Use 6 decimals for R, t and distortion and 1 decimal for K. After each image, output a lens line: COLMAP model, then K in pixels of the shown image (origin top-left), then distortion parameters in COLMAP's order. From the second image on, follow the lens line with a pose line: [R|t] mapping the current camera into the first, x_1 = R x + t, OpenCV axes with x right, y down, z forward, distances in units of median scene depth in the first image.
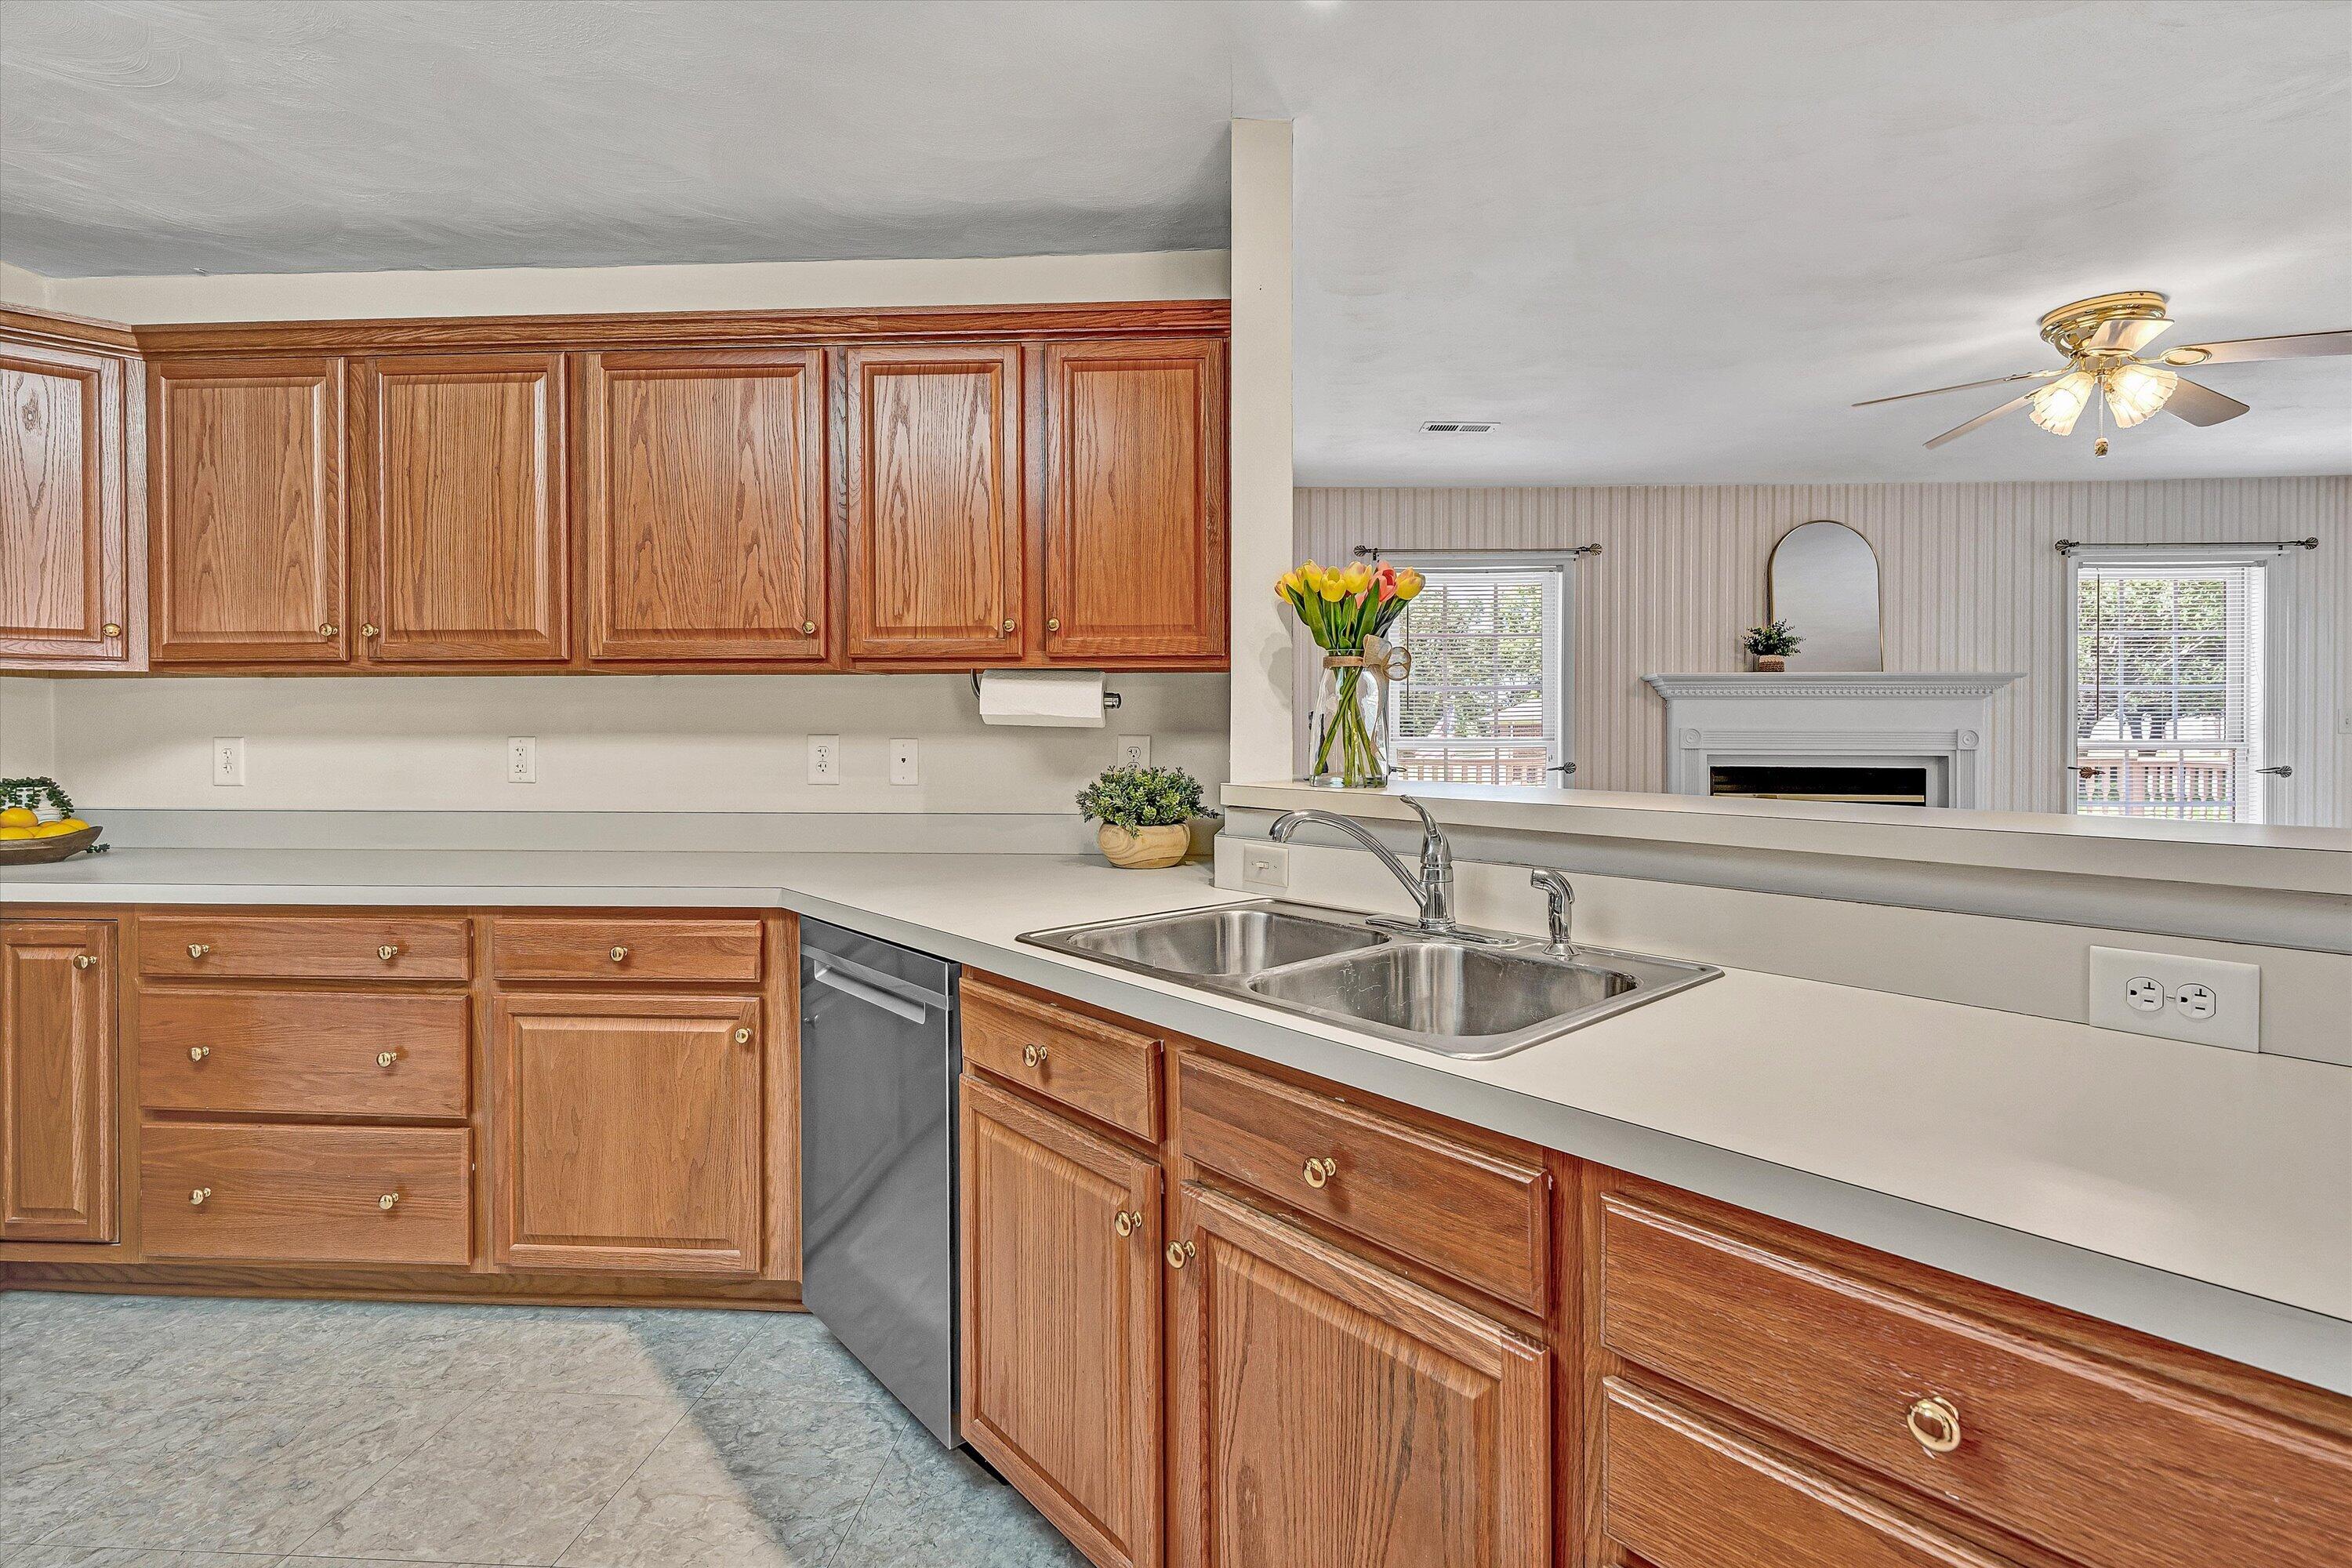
lens RADIAL K [[1087.3, 0, 1198.2], [0, 1087.3, 740.2], [0, 0, 1]] dist [-0.008243, 0.001407]
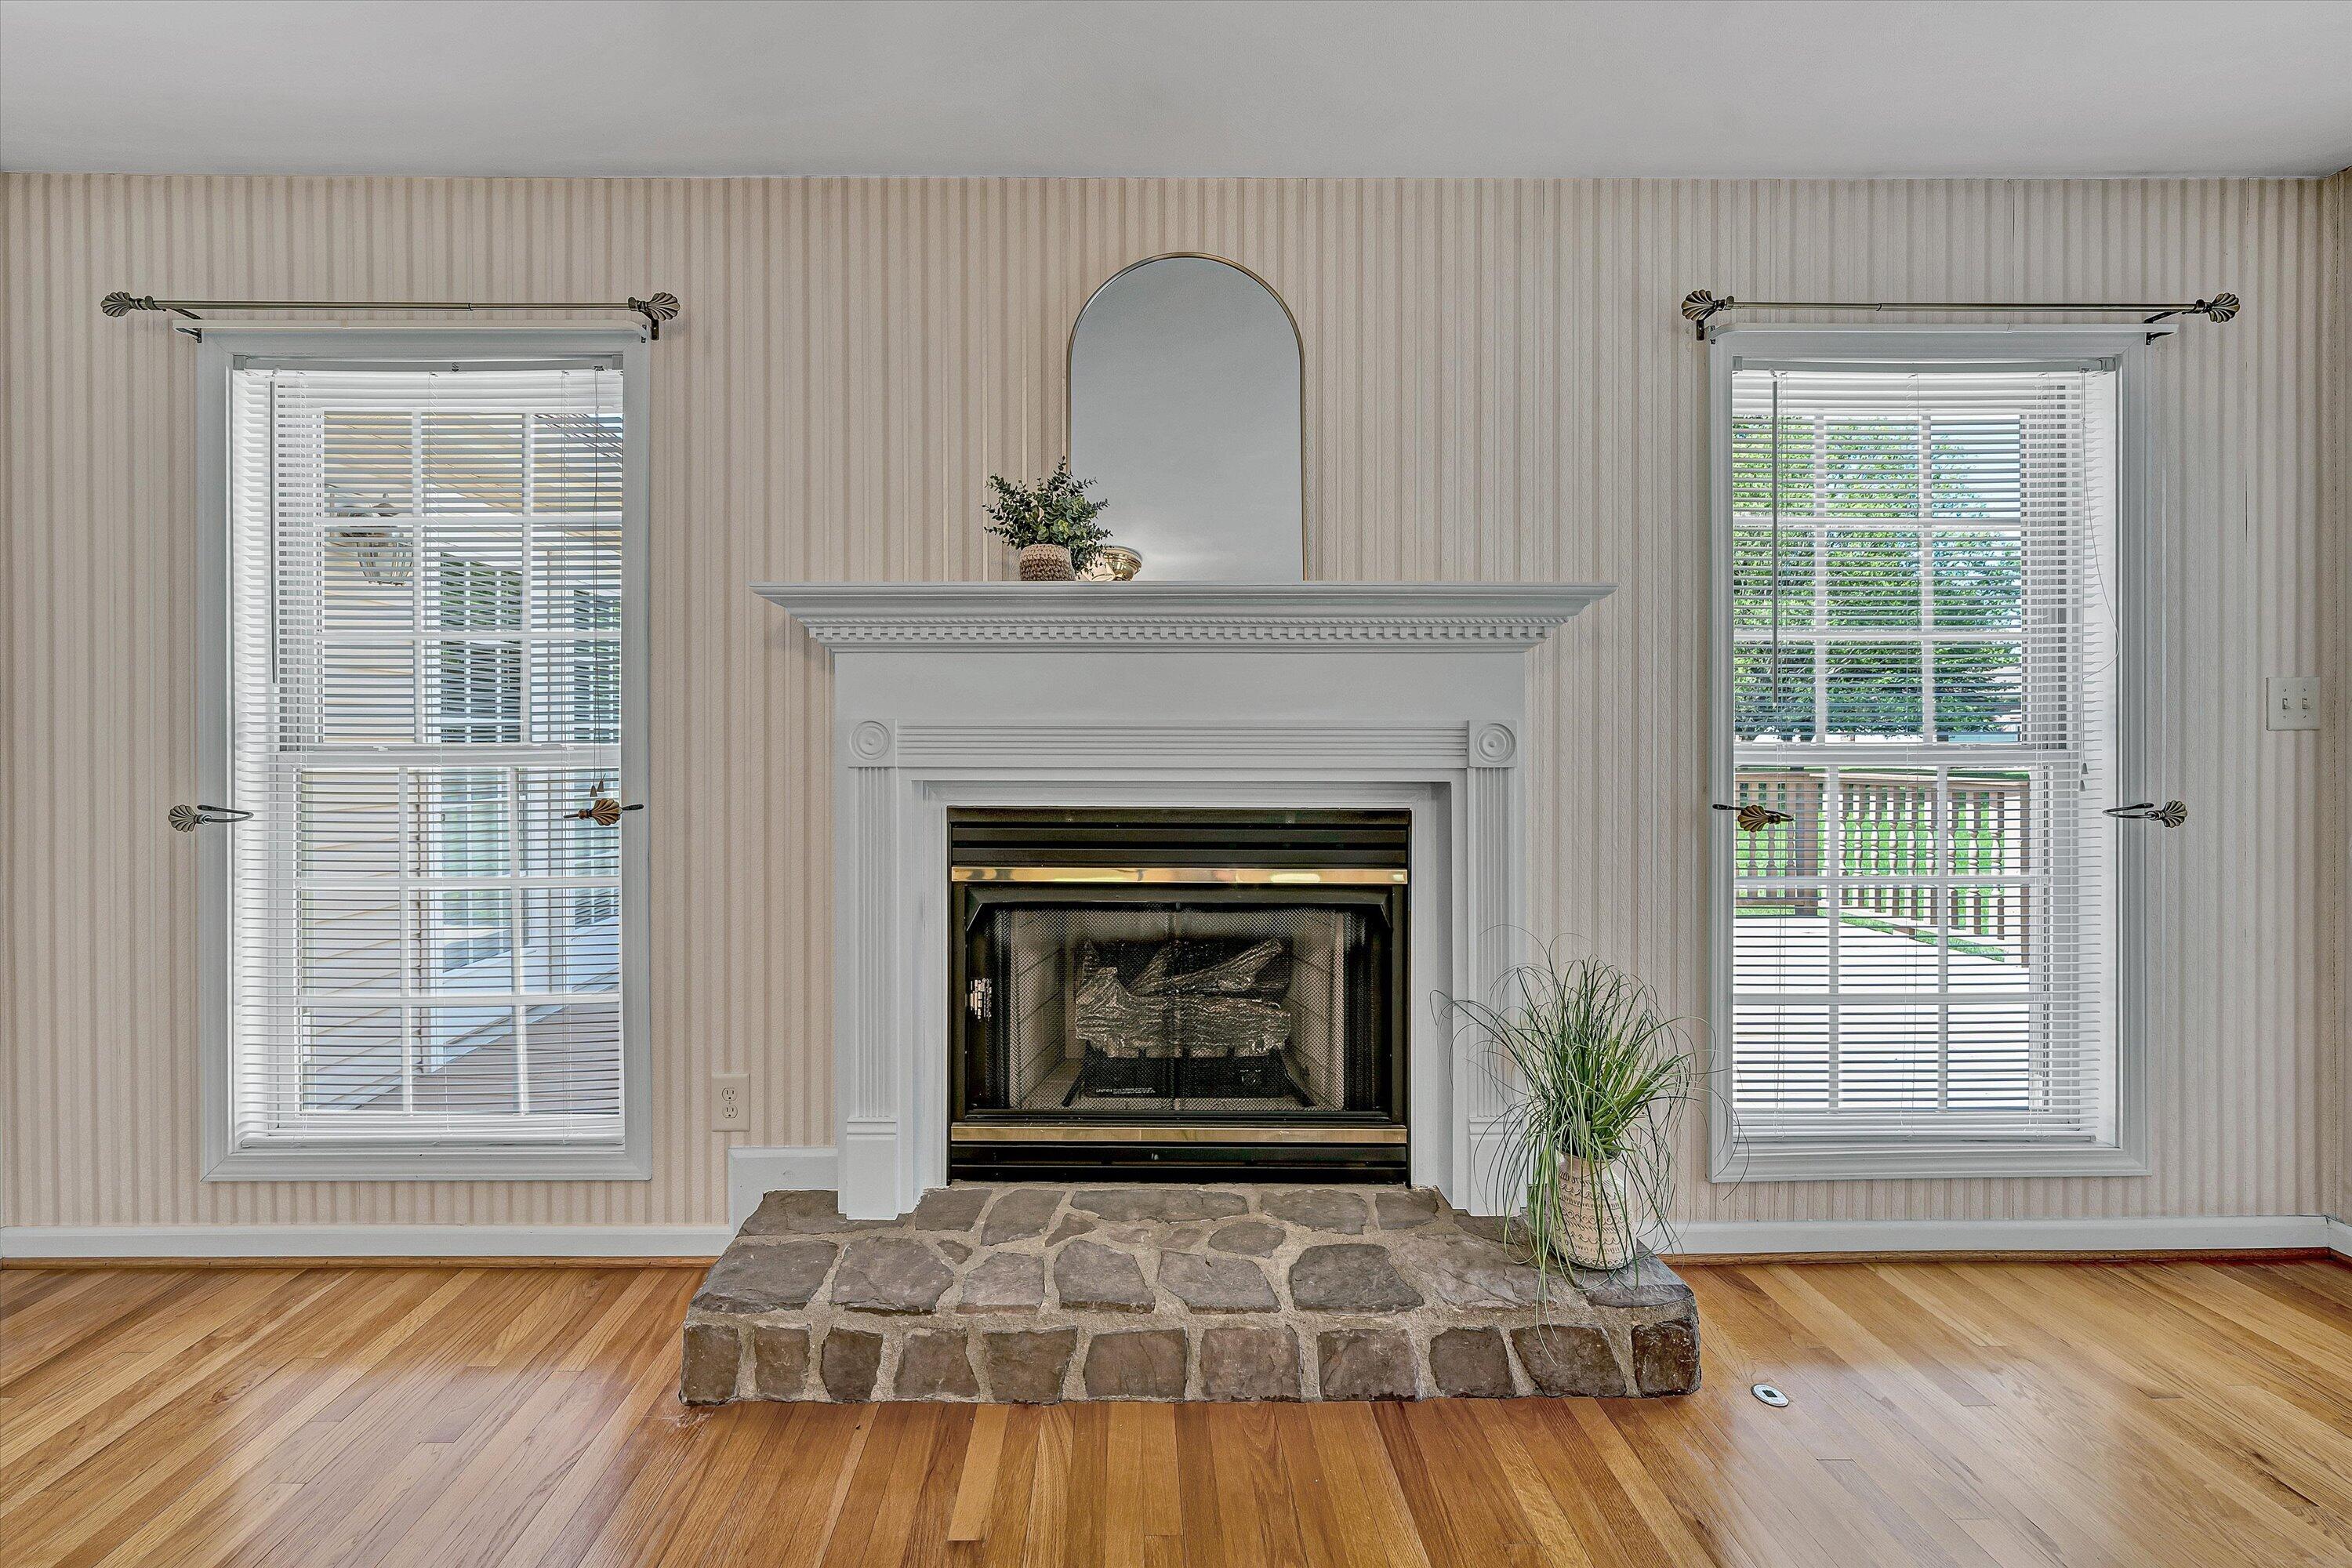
lens RADIAL K [[890.5, 0, 1107.2], [0, 890.5, 757.4], [0, 0, 1]] dist [-0.007447, 0.001215]
pose [[0.997516, -0.001990, 0.070406, 1.031891], [0.002343, 0.999985, -0.004935, 0.012554], [-0.070395, 0.005088, 0.997506, 1.273809]]
